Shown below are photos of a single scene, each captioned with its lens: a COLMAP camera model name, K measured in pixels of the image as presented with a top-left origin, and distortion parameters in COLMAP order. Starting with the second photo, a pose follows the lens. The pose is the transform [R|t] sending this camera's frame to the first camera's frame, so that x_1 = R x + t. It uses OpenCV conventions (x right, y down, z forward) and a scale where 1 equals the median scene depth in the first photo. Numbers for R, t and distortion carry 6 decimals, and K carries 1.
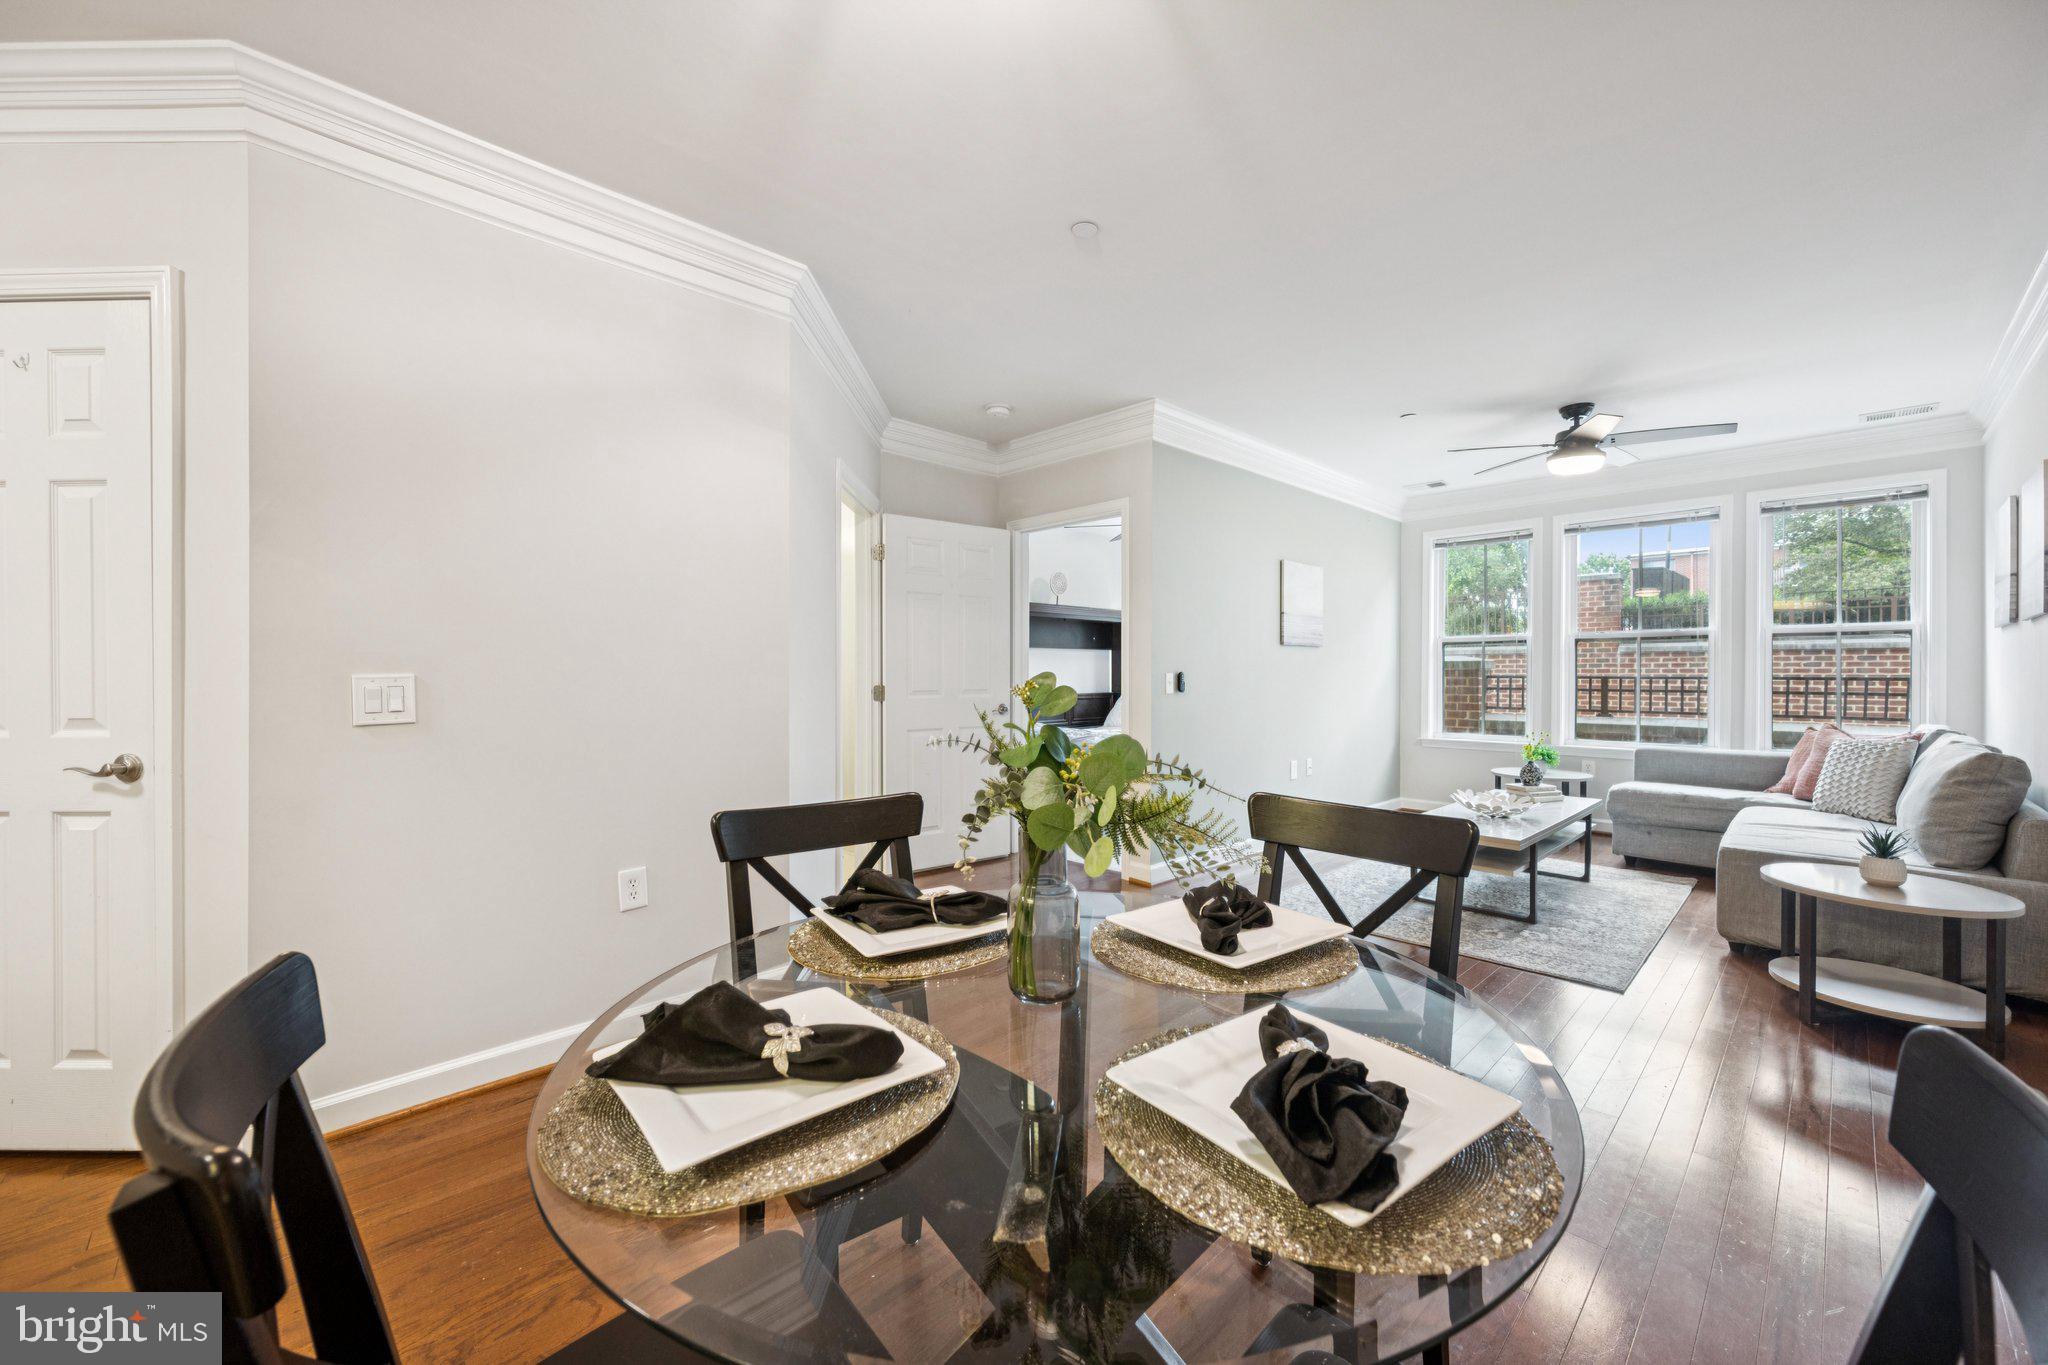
lens RADIAL K [[798.8, 0, 1022.4], [0, 798.8, 678.1], [0, 0, 1]] dist [-0.002058, -0.000360]
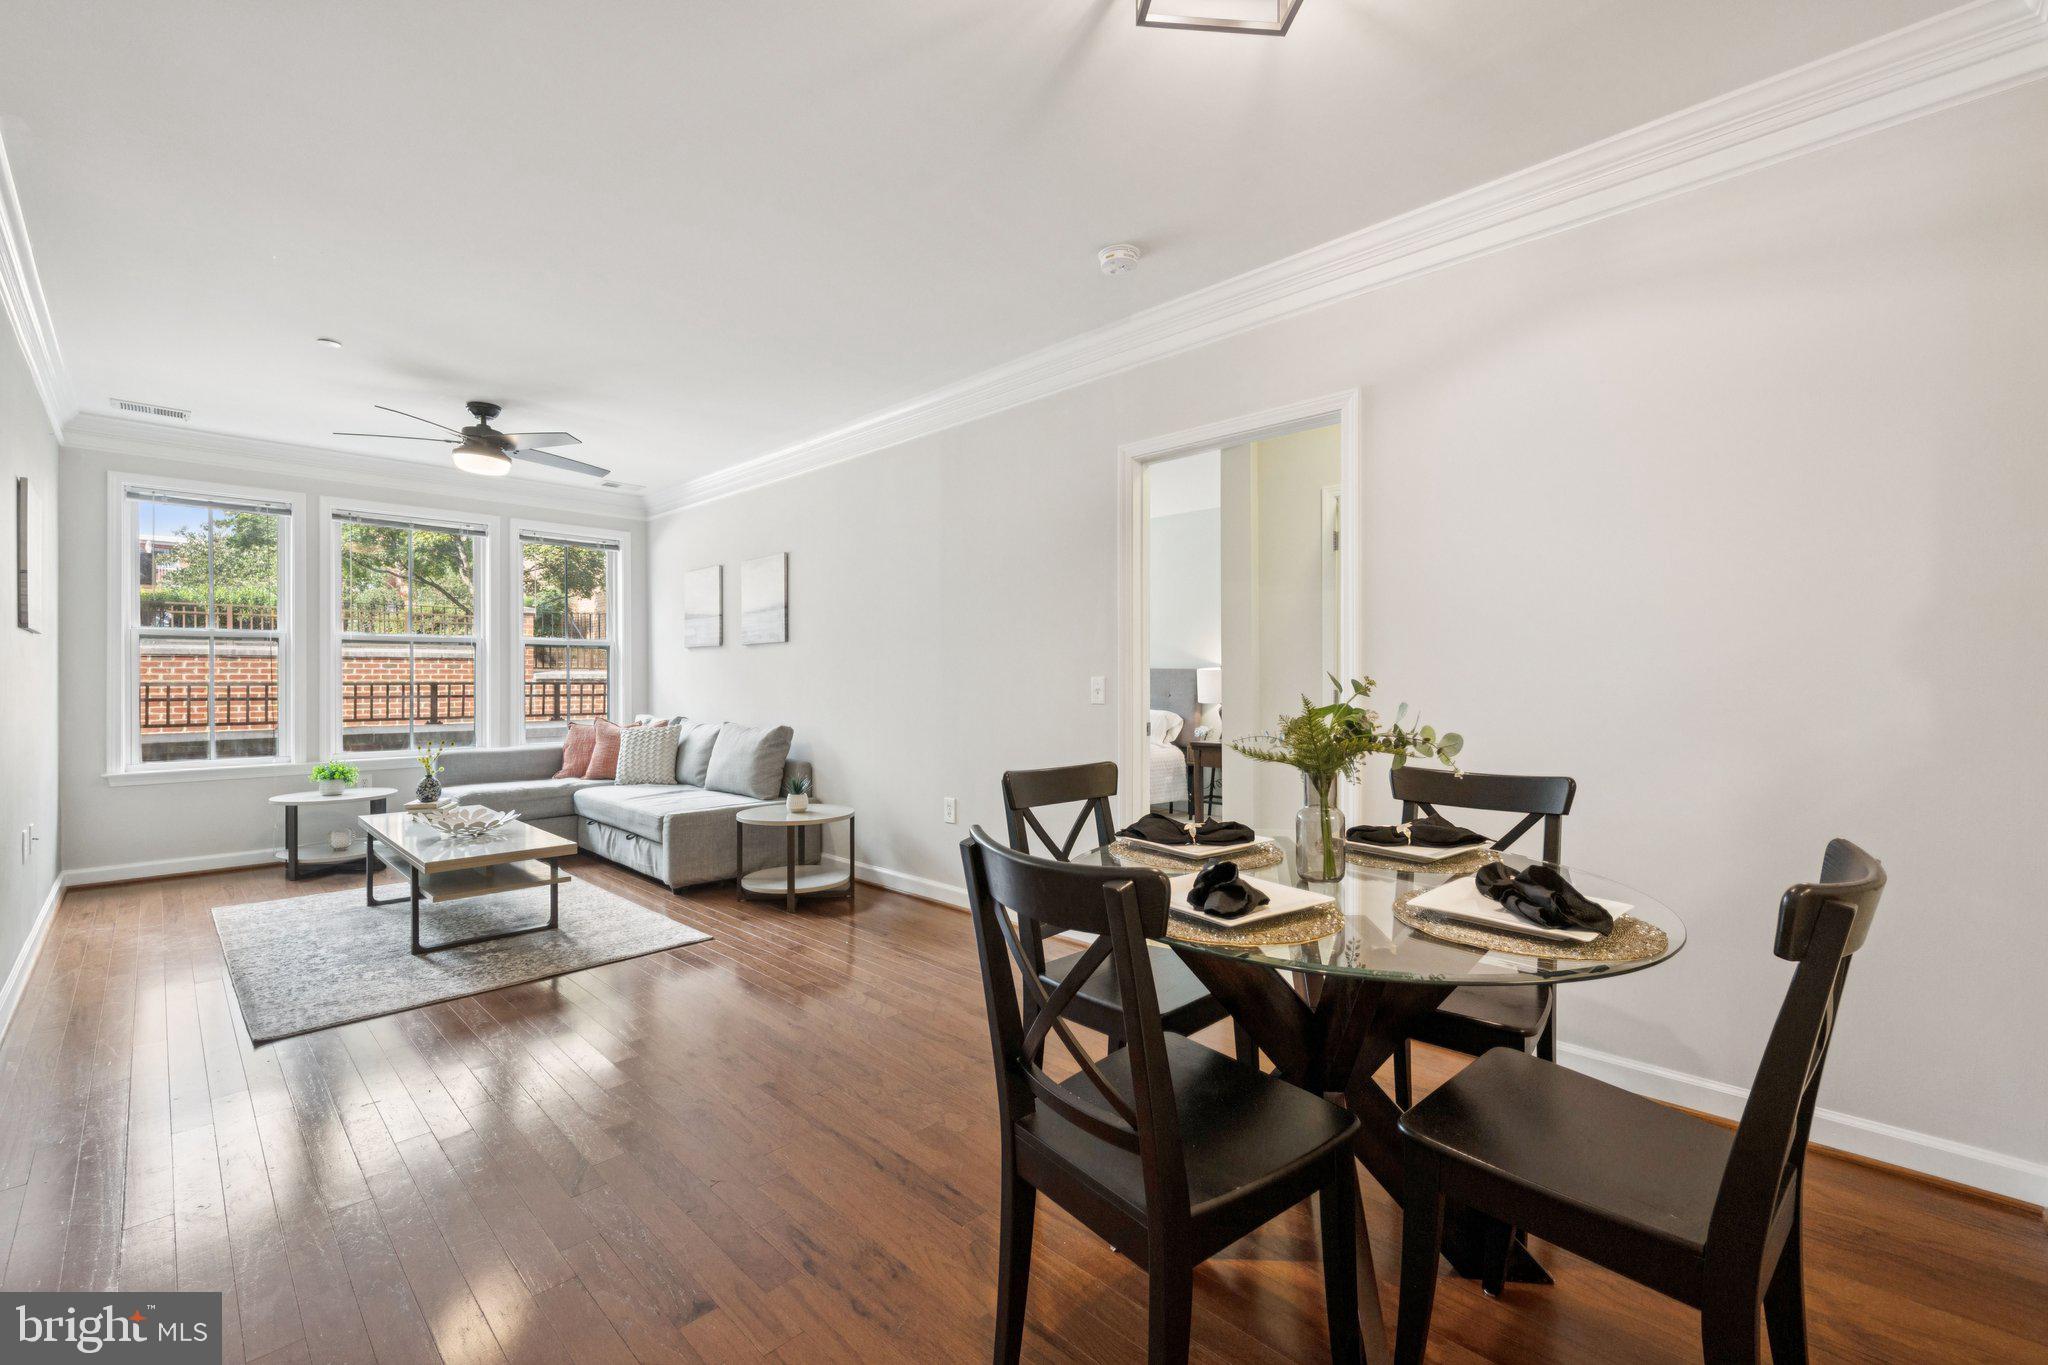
lens RADIAL K [[839.2, 0, 1029.2], [0, 839.2, 682.2], [0, 0, 1]] dist [-0.002271, -0.001461]
pose [[-0.042212, -0.004610, 0.999098, -0.333384], [0.008165, 0.999954, 0.004959, -0.000482], [-0.999075, 0.008367, -0.042172, 0.344538]]
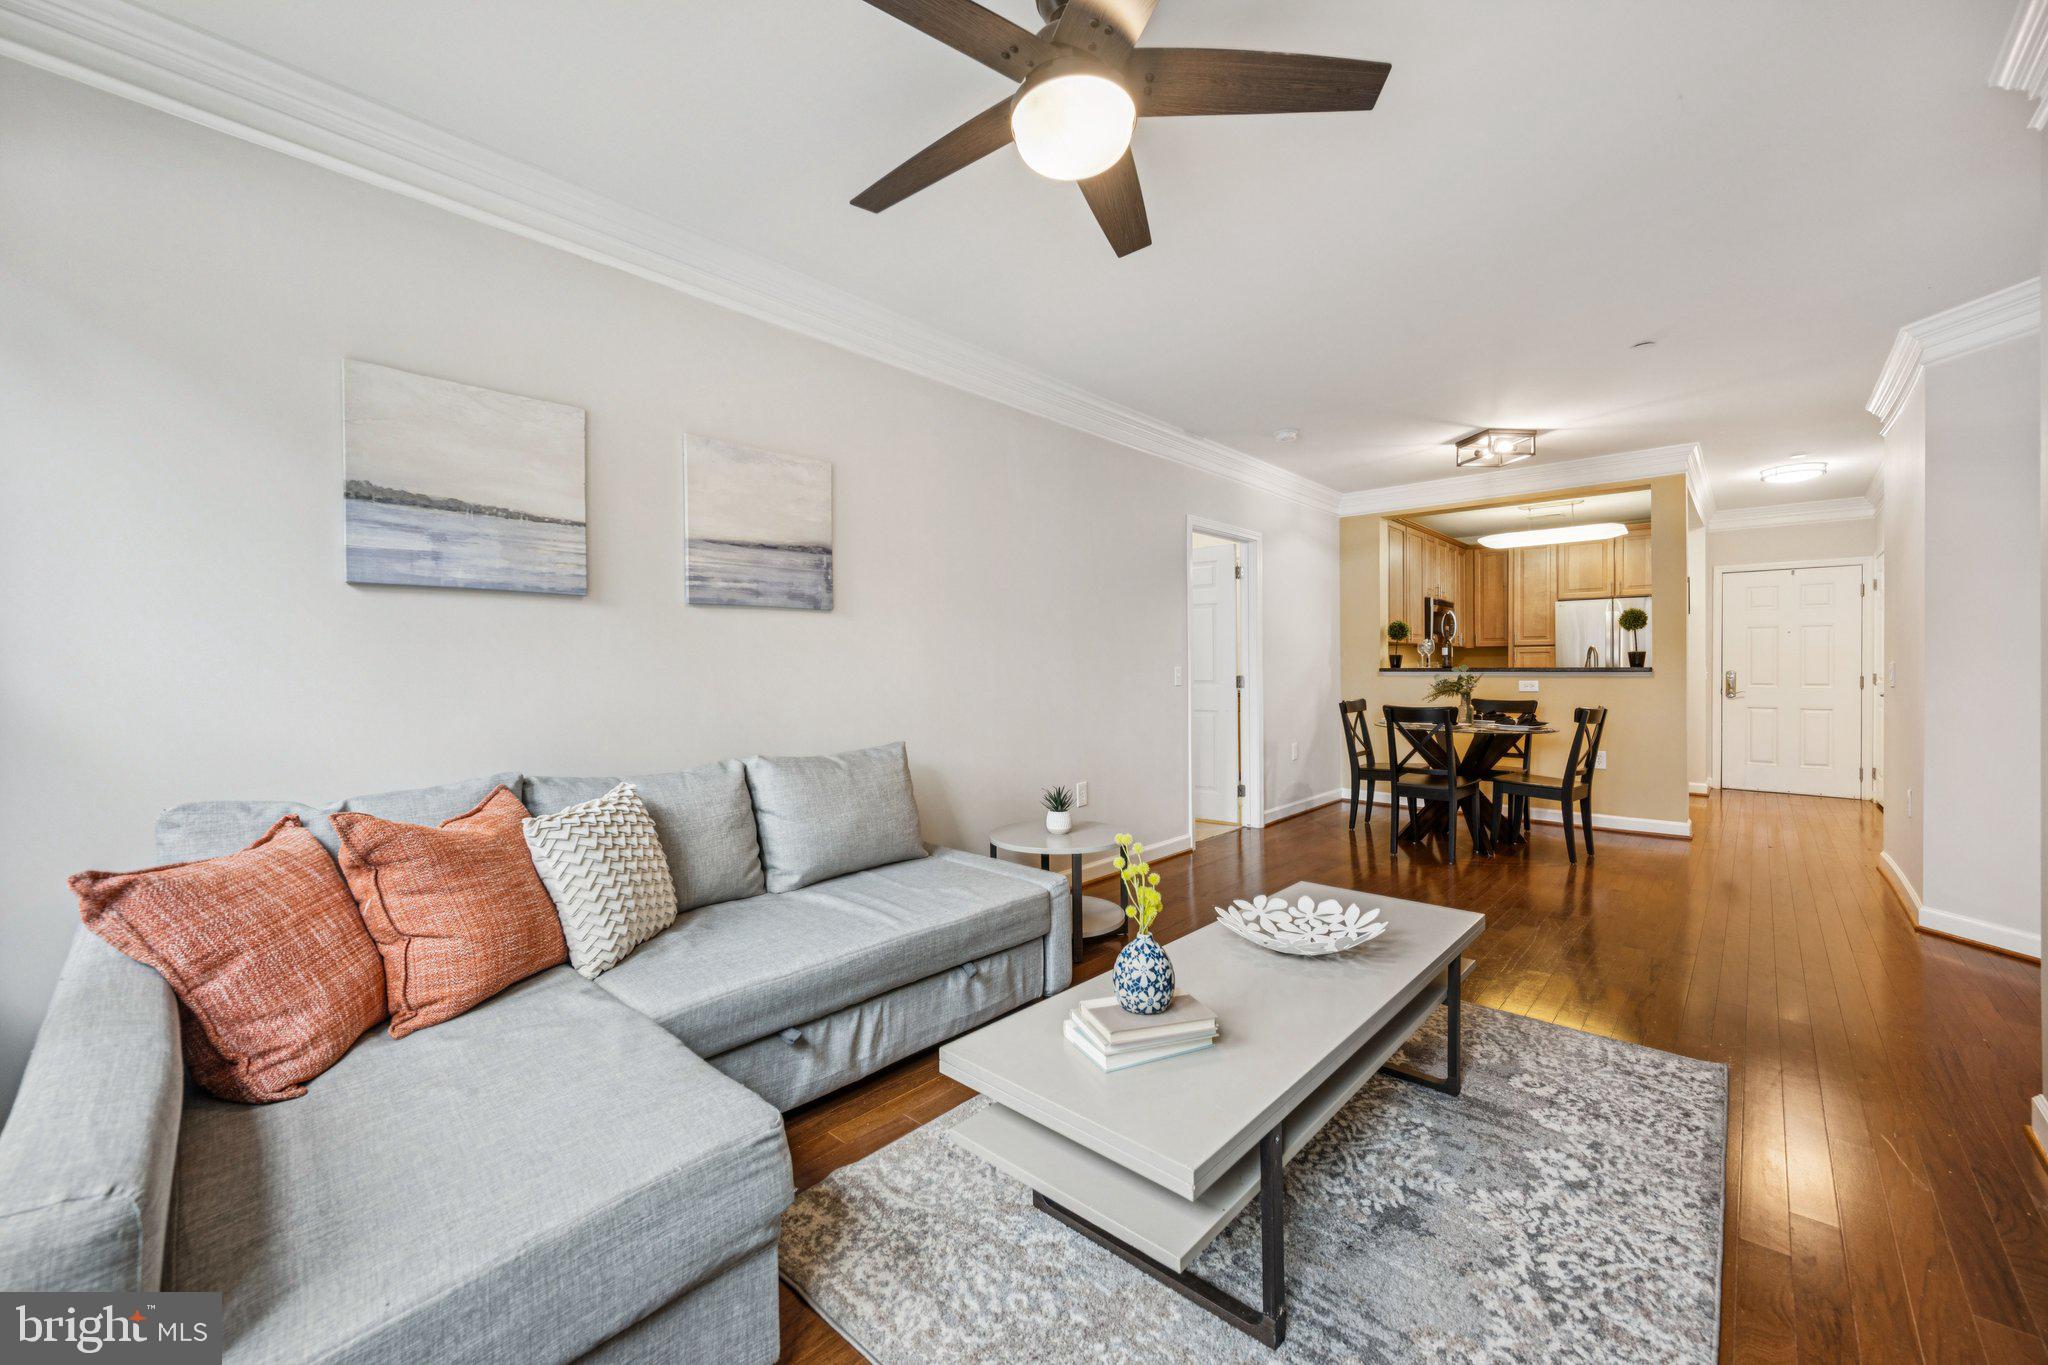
lens RADIAL K [[798.8, 0, 1029.0], [0, 798.8, 673.7], [0, 0, 1]] dist [-0.002058, -0.000360]
pose [[-0.998054, 0.007758, -0.061874, 0.680922], [0.007067, 0.999910, 0.011384, -0.006587], [0.061957, 0.010925, -0.998019, 1.279179]]
